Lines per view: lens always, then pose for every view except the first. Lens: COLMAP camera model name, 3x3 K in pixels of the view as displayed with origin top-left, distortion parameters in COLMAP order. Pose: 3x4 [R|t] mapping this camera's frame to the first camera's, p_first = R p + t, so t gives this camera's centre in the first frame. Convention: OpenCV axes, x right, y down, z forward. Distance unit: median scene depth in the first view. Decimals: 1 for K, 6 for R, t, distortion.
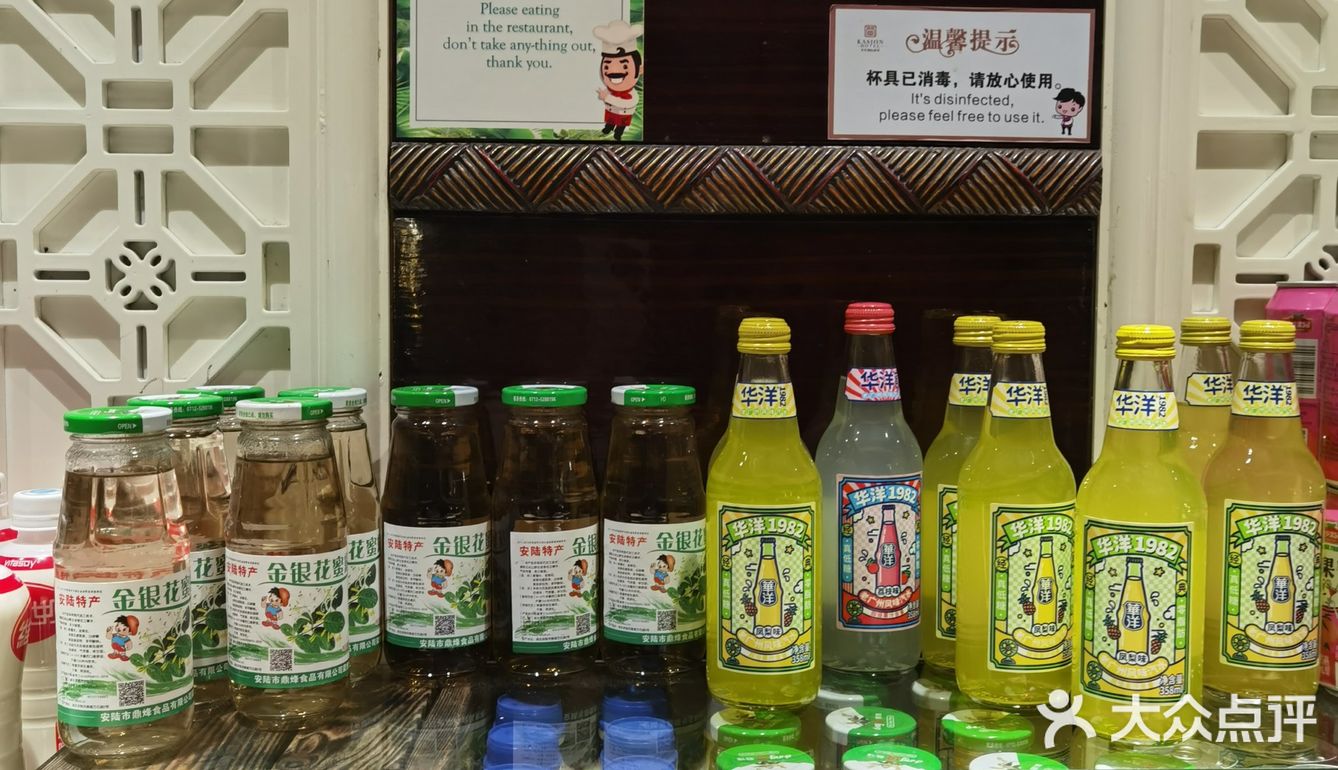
lens RADIAL K [[1413.6, 0, 669.0], [0, 1413.6, 385.0], [0, 0, 1]] dist [-0.015402, -0.011775]
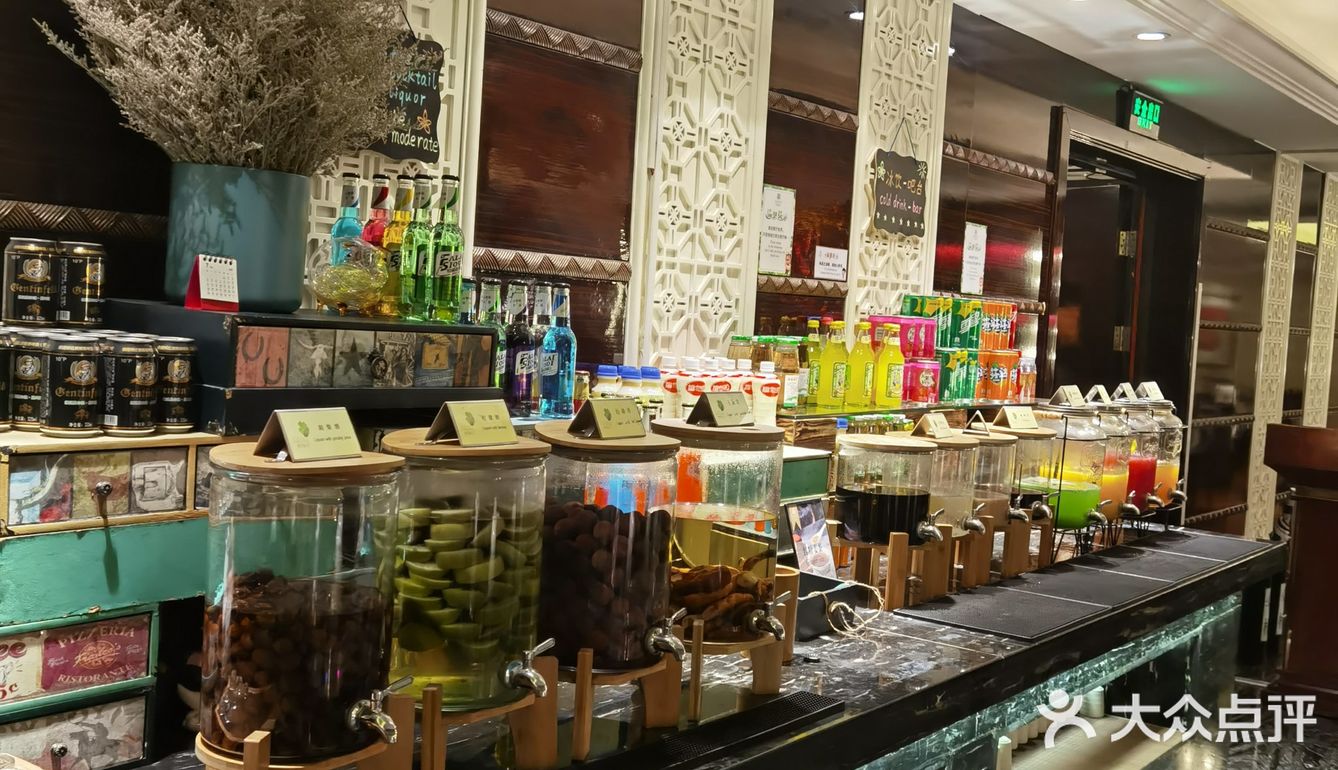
lens RADIAL K [[1413.6, 0, 669.0], [0, 1413.6, 385.0], [0, 0, 1]] dist [-0.015402, -0.011775]
pose [[0.576854, -0.032392, 0.816205, -3.627833], [-0.063112, 0.994459, 0.084071, -0.181262], [-0.814405, -0.100009, 0.571614, -1.118171]]
